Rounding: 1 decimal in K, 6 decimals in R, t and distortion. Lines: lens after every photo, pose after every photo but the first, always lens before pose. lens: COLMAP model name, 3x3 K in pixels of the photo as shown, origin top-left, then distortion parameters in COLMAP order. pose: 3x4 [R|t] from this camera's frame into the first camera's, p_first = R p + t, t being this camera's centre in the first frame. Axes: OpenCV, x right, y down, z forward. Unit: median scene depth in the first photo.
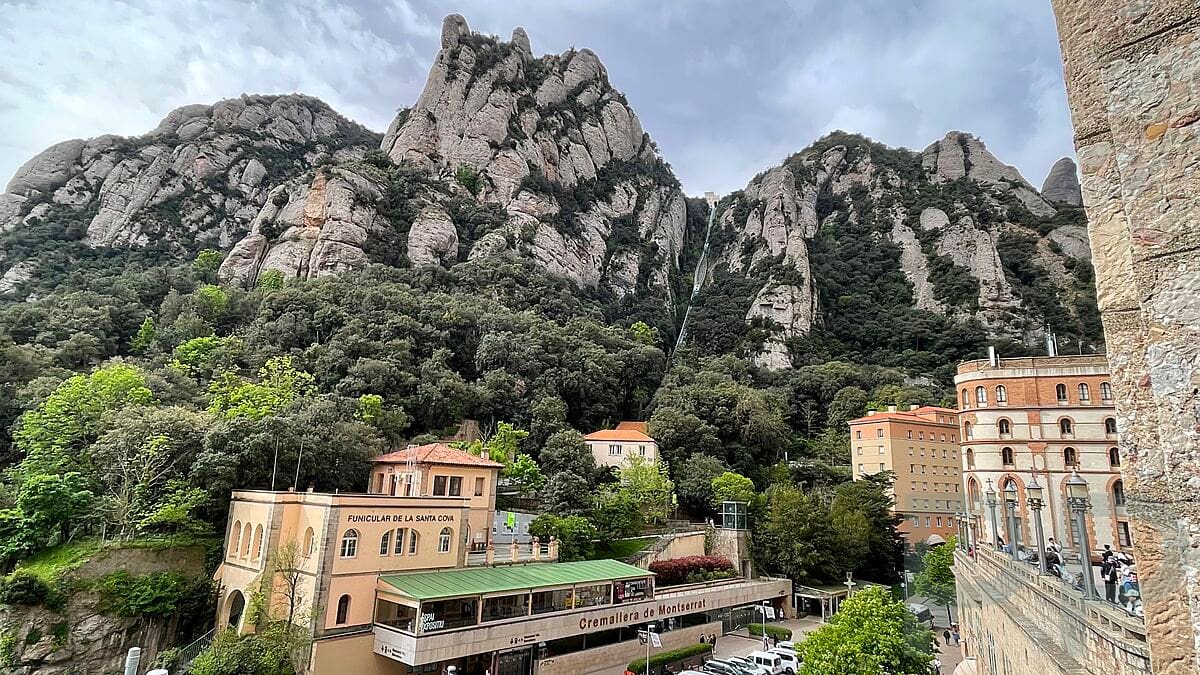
lens RADIAL K [[648.0, 0, 604.7], [0, 648.0, 330.8], [0, 0, 1]] dist [-0.008920, 0.000449]
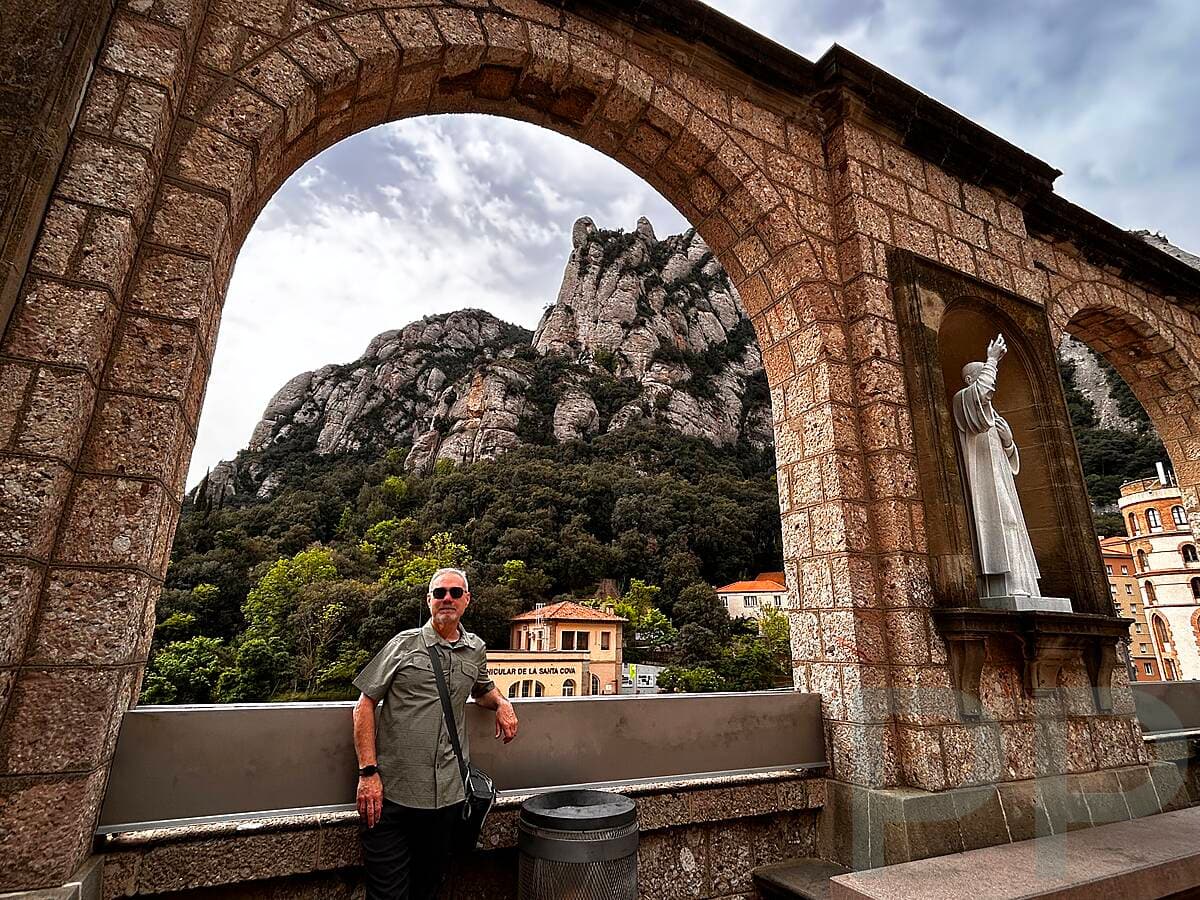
lens RADIAL K [[610.7, 0, 600.0], [0, 610.7, 450.0], [0, 0, 1]] dist [-0.005185, -0.001739]
pose [[0.962572, -0.104430, -0.250098, 0.024911], [0.086884, 0.992983, -0.080229, 0.002404], [0.256721, 0.055497, 0.964891, 0.002228]]
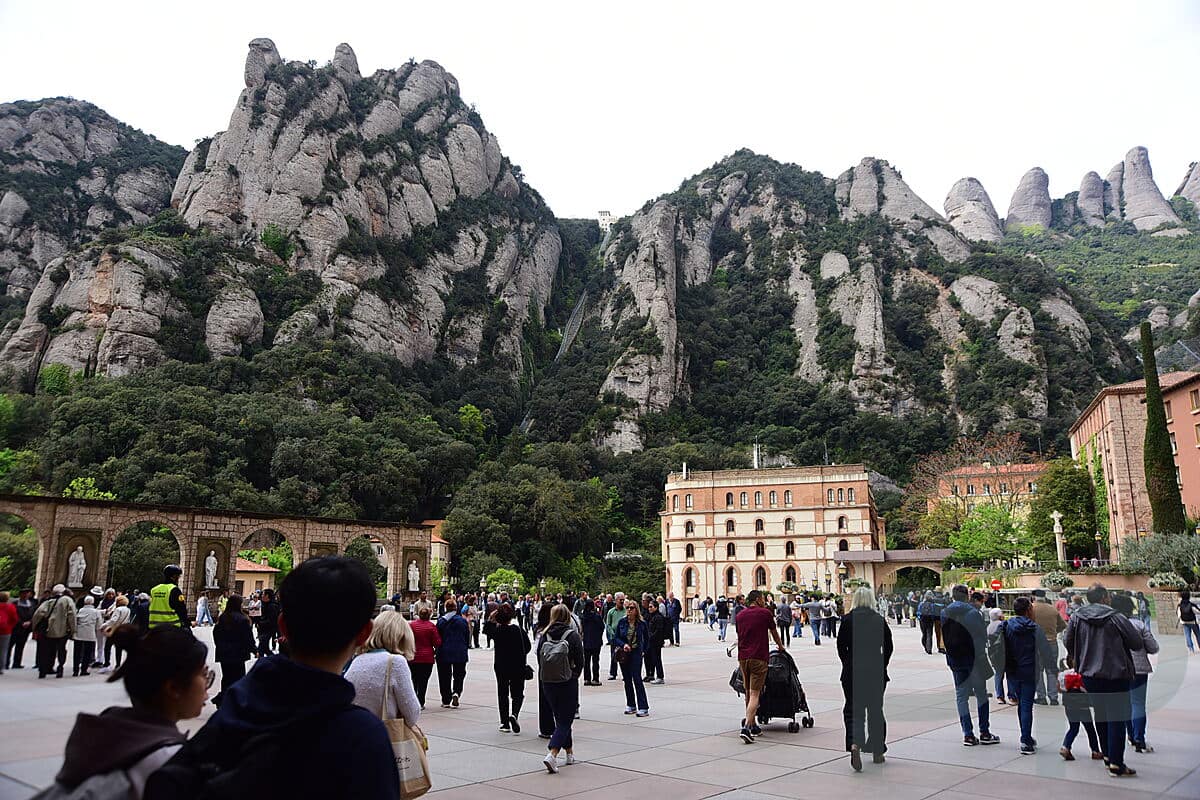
lens RADIAL K [[865.7, 0, 576.5], [0, 865.7, 403.0], [0, 0, 1]] dist [-0.107726, 0.130492]
pose [[0.995076, -0.017032, 0.097644, 0.076731], [0.014046, 0.999415, 0.031187, -0.046298], [-0.098118, -0.029662, 0.994733, -0.199036]]
